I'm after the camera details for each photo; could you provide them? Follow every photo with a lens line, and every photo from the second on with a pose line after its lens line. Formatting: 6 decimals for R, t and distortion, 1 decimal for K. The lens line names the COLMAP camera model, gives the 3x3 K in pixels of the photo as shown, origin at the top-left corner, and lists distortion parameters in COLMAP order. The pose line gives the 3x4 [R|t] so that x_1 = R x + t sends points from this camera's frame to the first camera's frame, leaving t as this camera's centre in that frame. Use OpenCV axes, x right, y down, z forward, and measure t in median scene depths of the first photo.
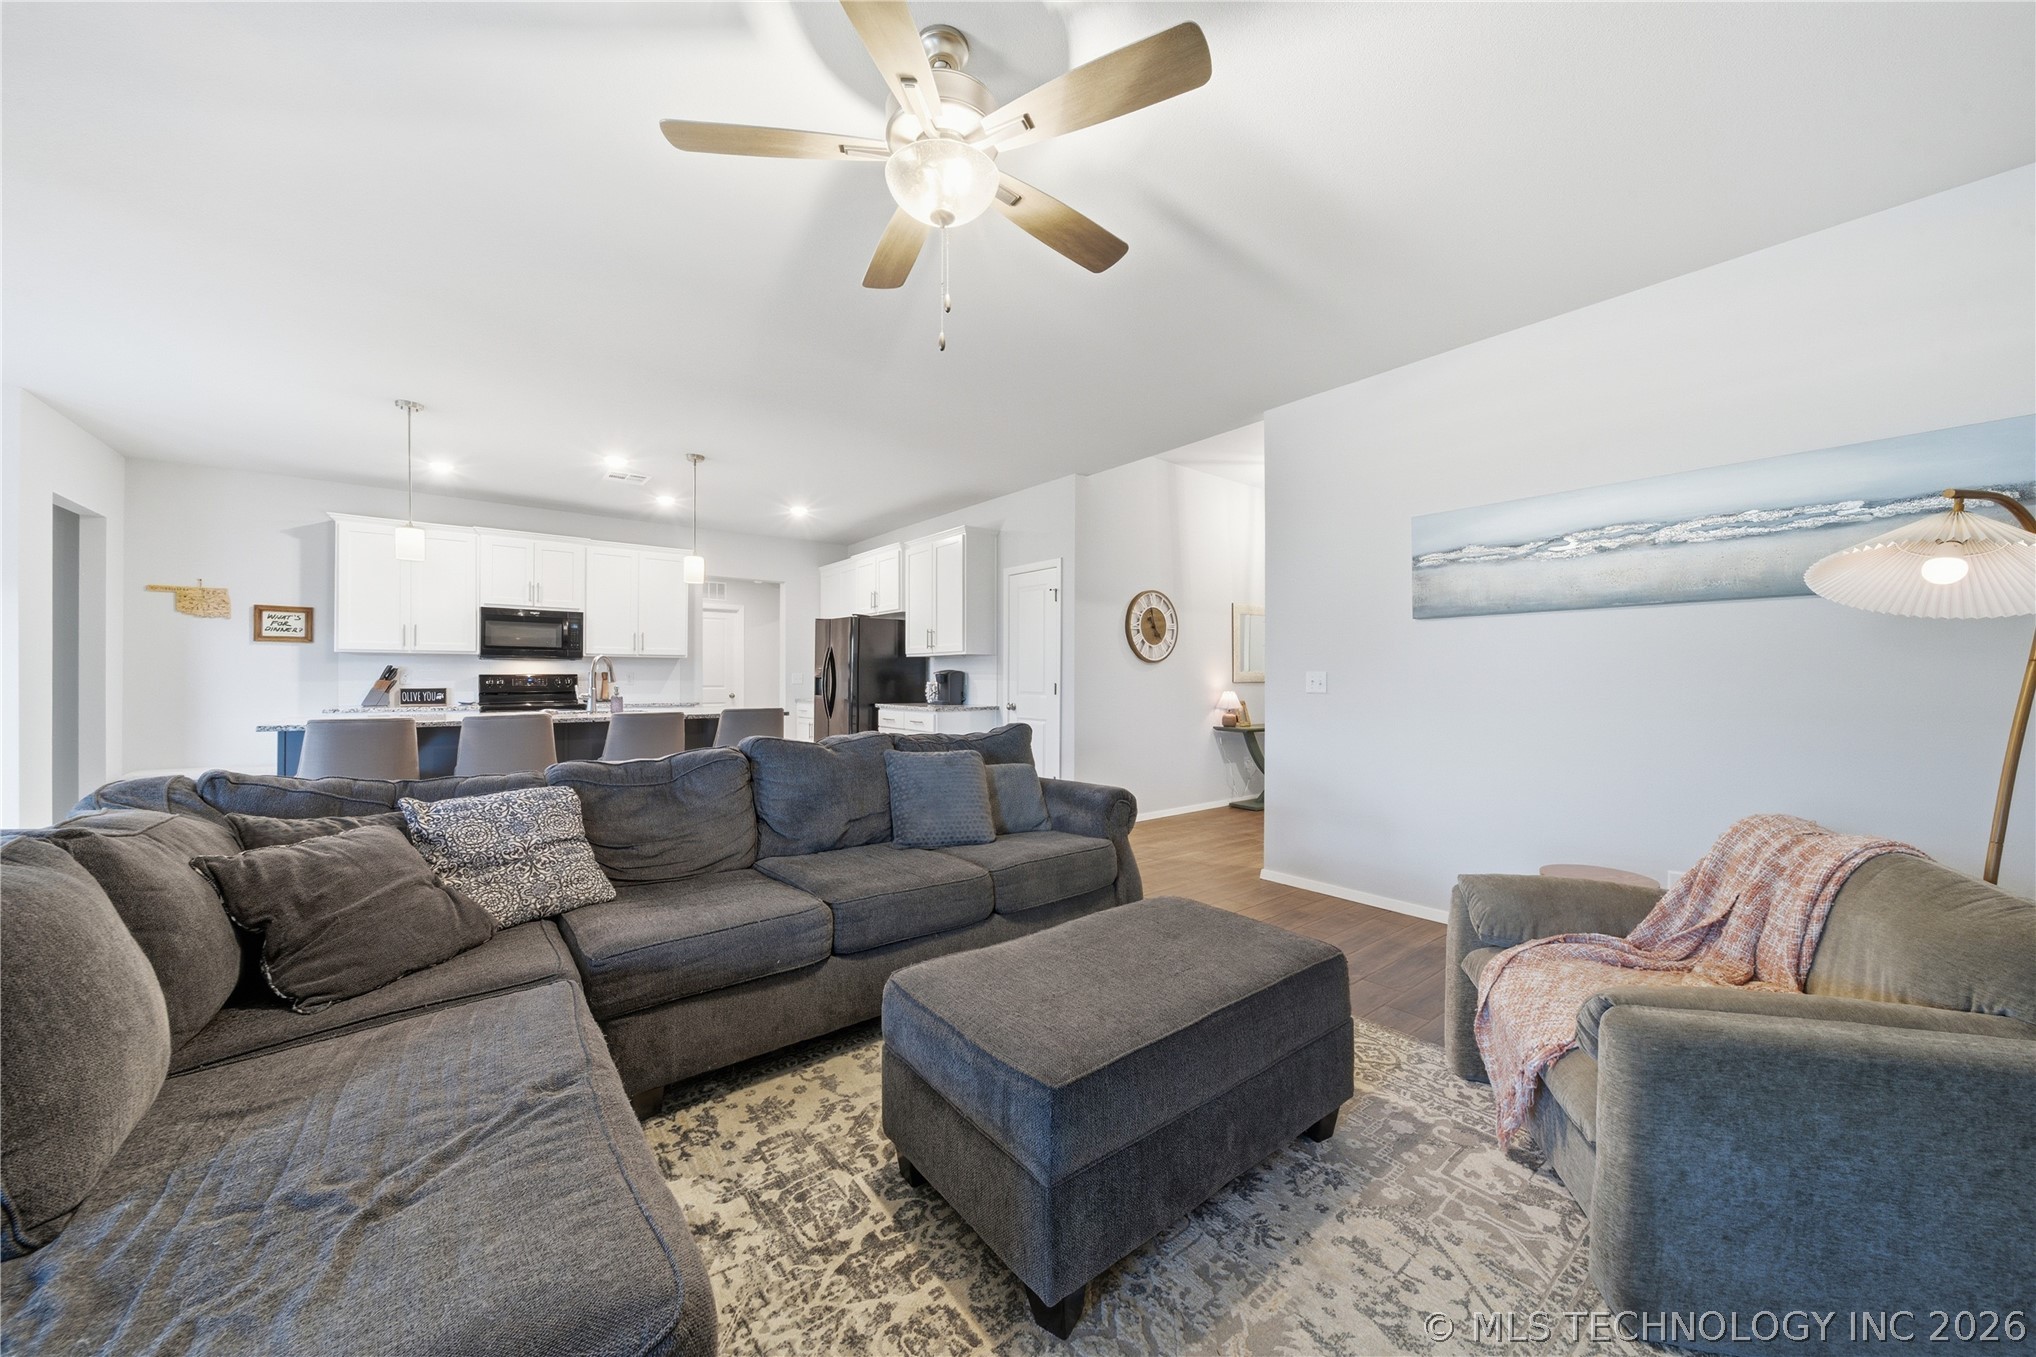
lens RADIAL K [[729.7, 0, 1020.1], [0, 729.7, 675.8], [0, 0, 1]] dist [-0.002182, -0.000280]
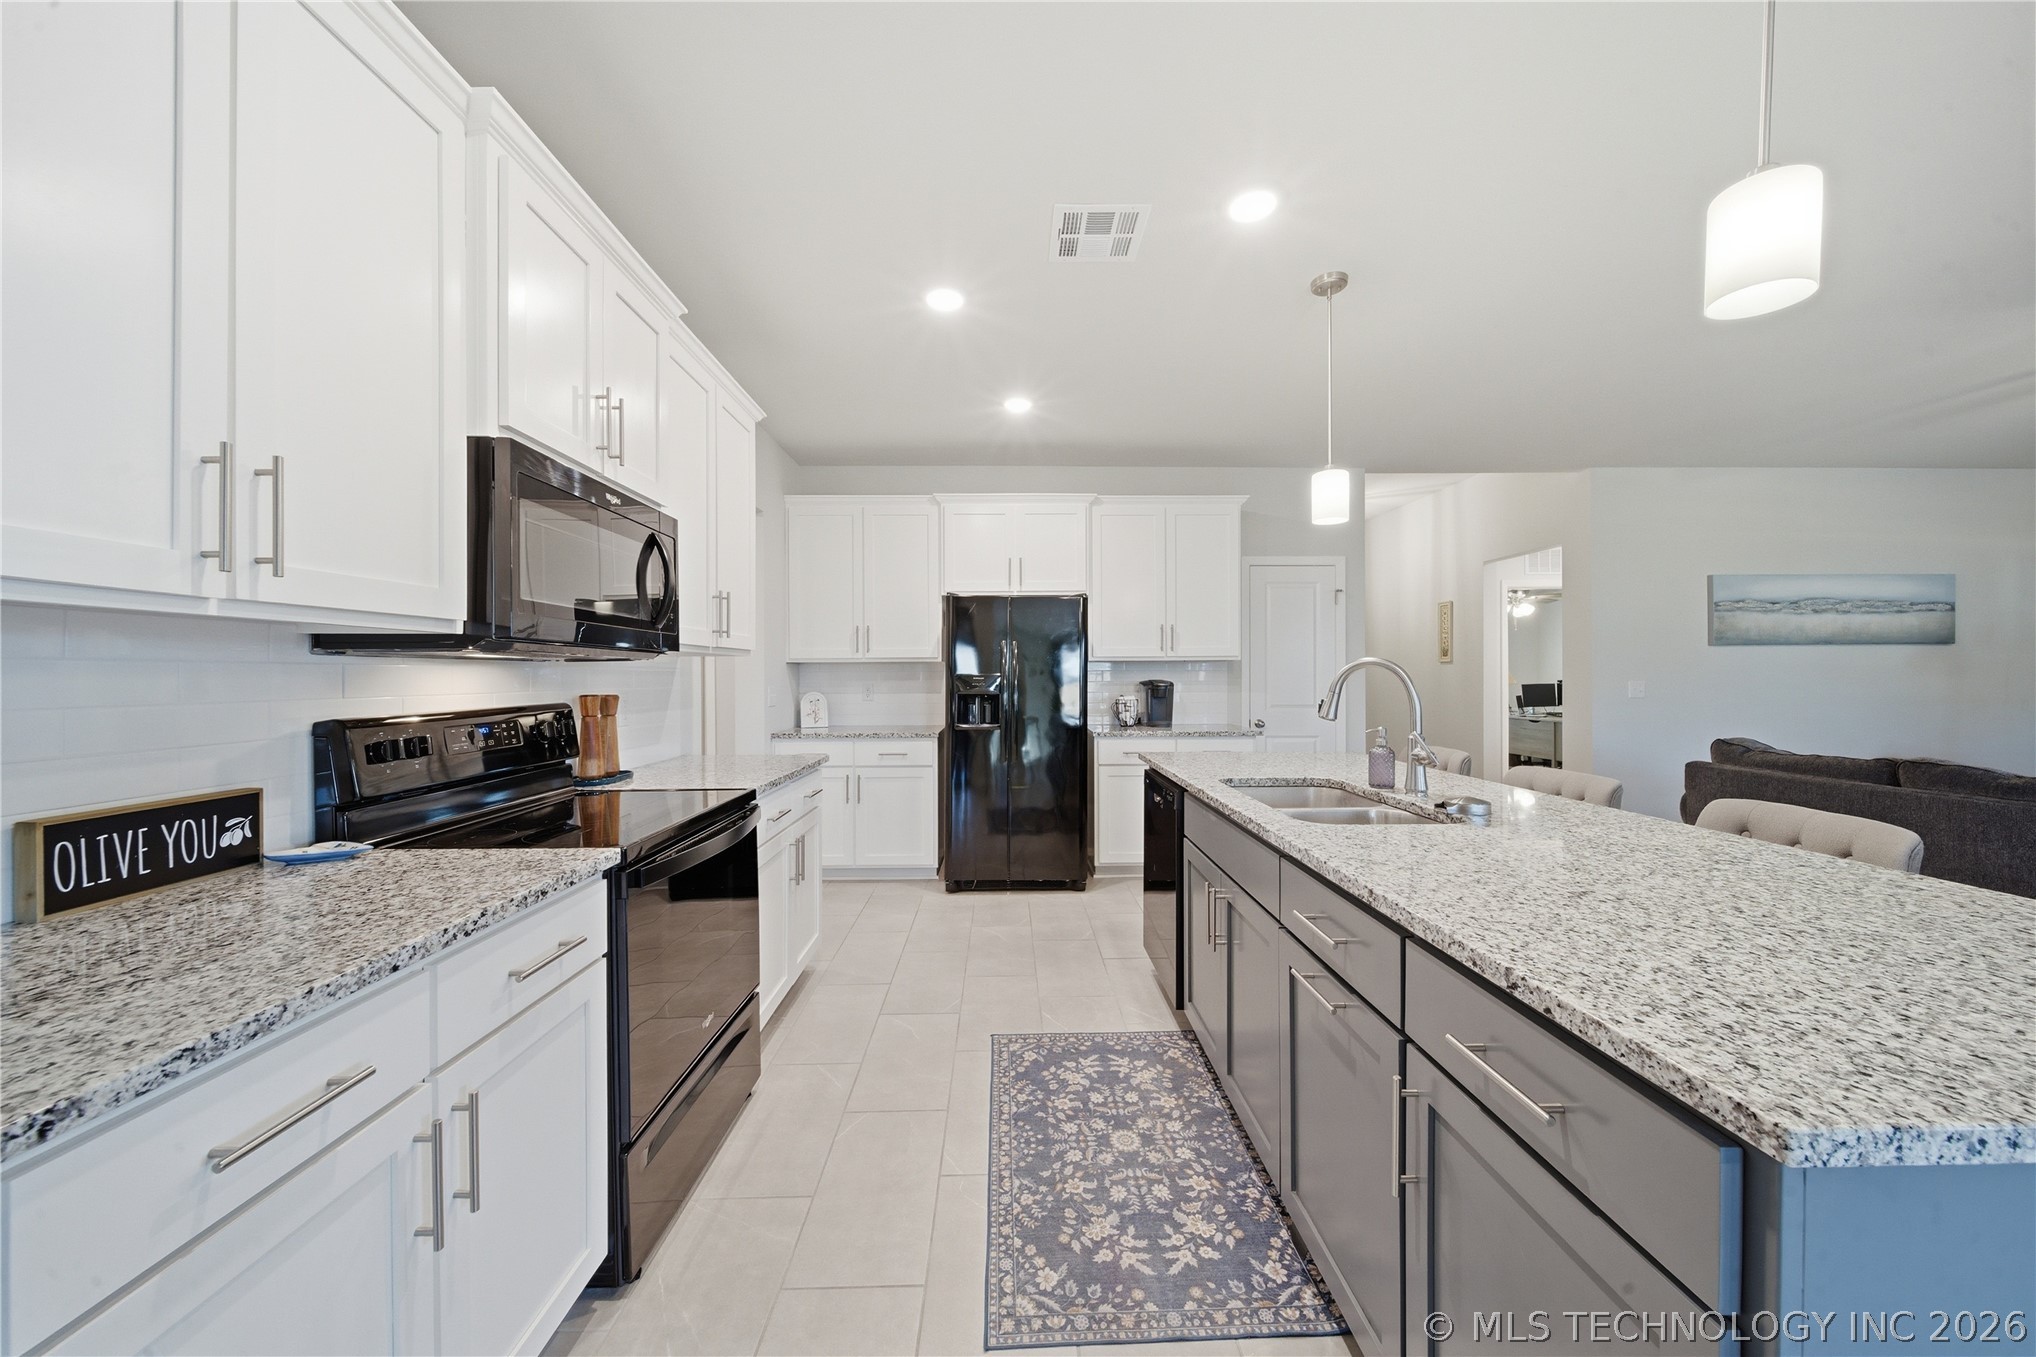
lens RADIAL K [[729.7, 0, 1020.1], [0, 729.7, 675.8], [0, 0, 1]] dist [-0.002182, -0.000280]
pose [[0.602958, -0.005238, 0.797756, -0.857737], [0.003814, 0.999986, 0.003684, -0.016461], [-0.797764, 0.000822, 0.602970, 0.727095]]
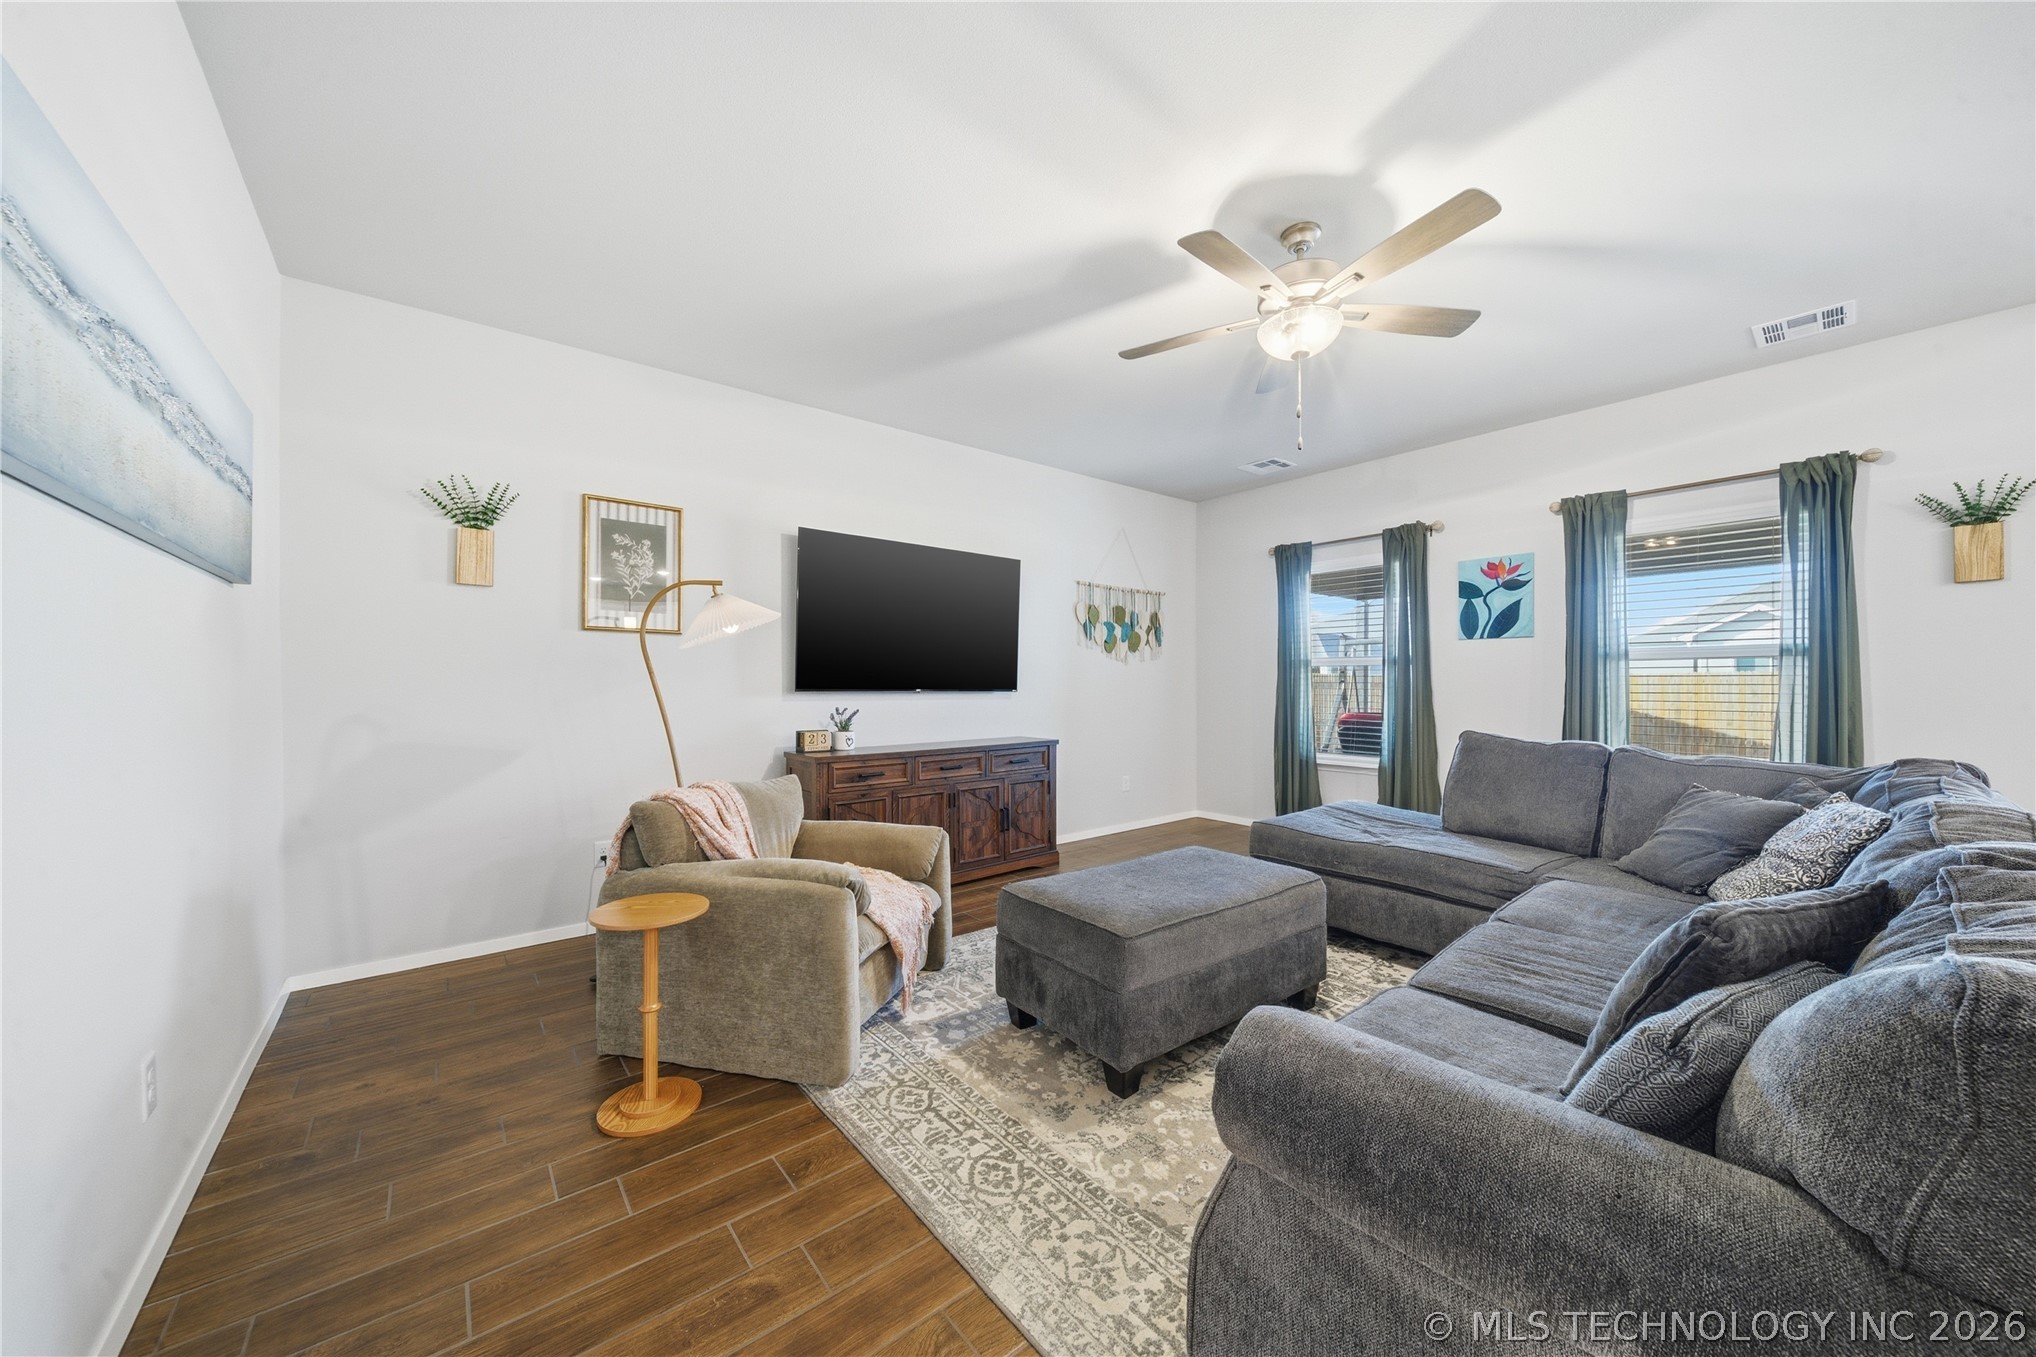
lens RADIAL K [[716.3, 0, 1018.8], [0, 716.3, 687.1], [0, 0, 1]] dist [-0.000077, -0.000124]
pose [[-0.999943, 0.001073, -0.010597, 0.135299], [0.001003, 0.999978, 0.006624, 0.000671], [0.010604, 0.006613, -0.999922, 0.710921]]
